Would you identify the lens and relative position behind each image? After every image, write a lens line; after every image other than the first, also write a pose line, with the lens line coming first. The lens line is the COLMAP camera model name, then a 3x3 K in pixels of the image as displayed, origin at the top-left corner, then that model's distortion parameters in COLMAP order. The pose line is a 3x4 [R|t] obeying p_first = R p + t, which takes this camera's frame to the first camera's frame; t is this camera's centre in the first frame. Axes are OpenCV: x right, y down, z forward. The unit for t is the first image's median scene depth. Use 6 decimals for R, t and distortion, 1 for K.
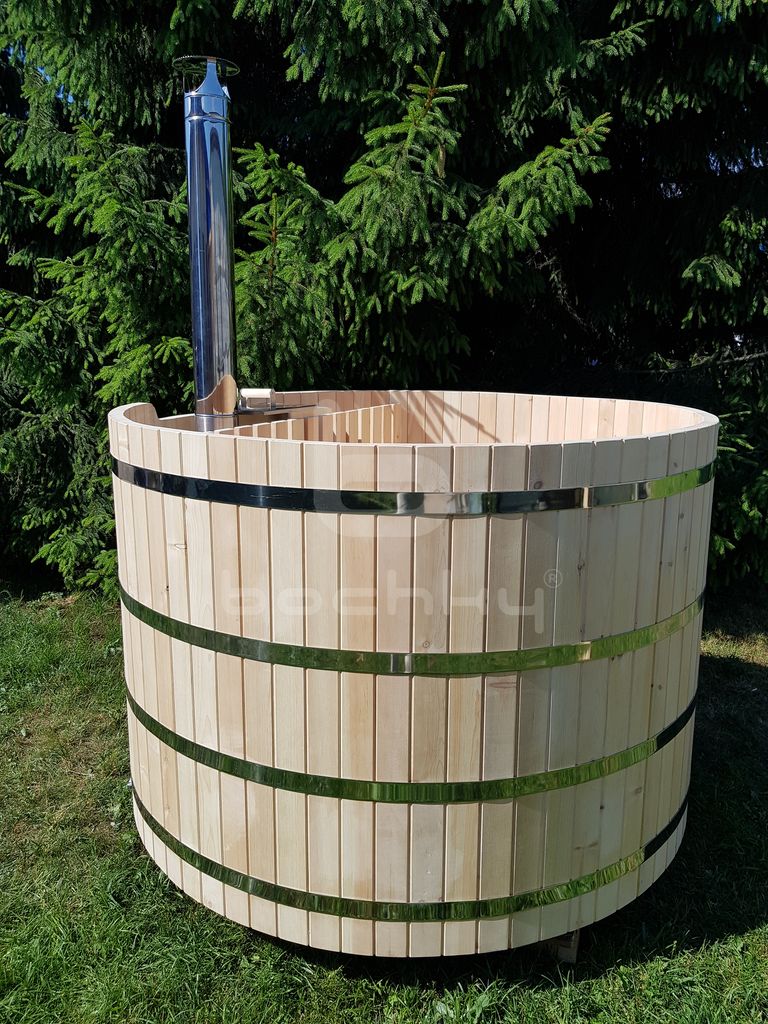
lens RADIAL K [[822.0, 0, 384.0], [0, 822.0, 512.0], [0, 0, 1]] dist [0.119823, -0.146783]
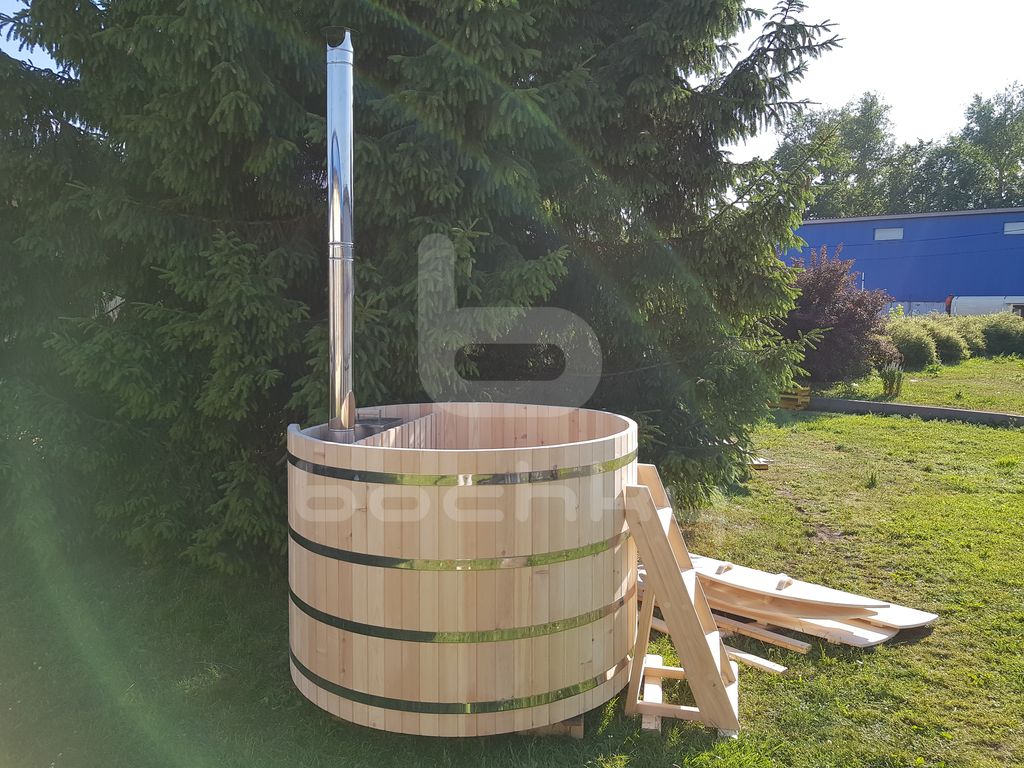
lens RADIAL K [[822.0, 0, 512.0], [0, 822.0, 384.0], [0, 0, 1]] dist [0.119823, -0.146783]
pose [[0.976714, -0.030594, 0.212354, -0.173698], [0.054961, 0.992432, -0.109812, -0.008845], [-0.207387, 0.118926, 0.971003, -0.492083]]
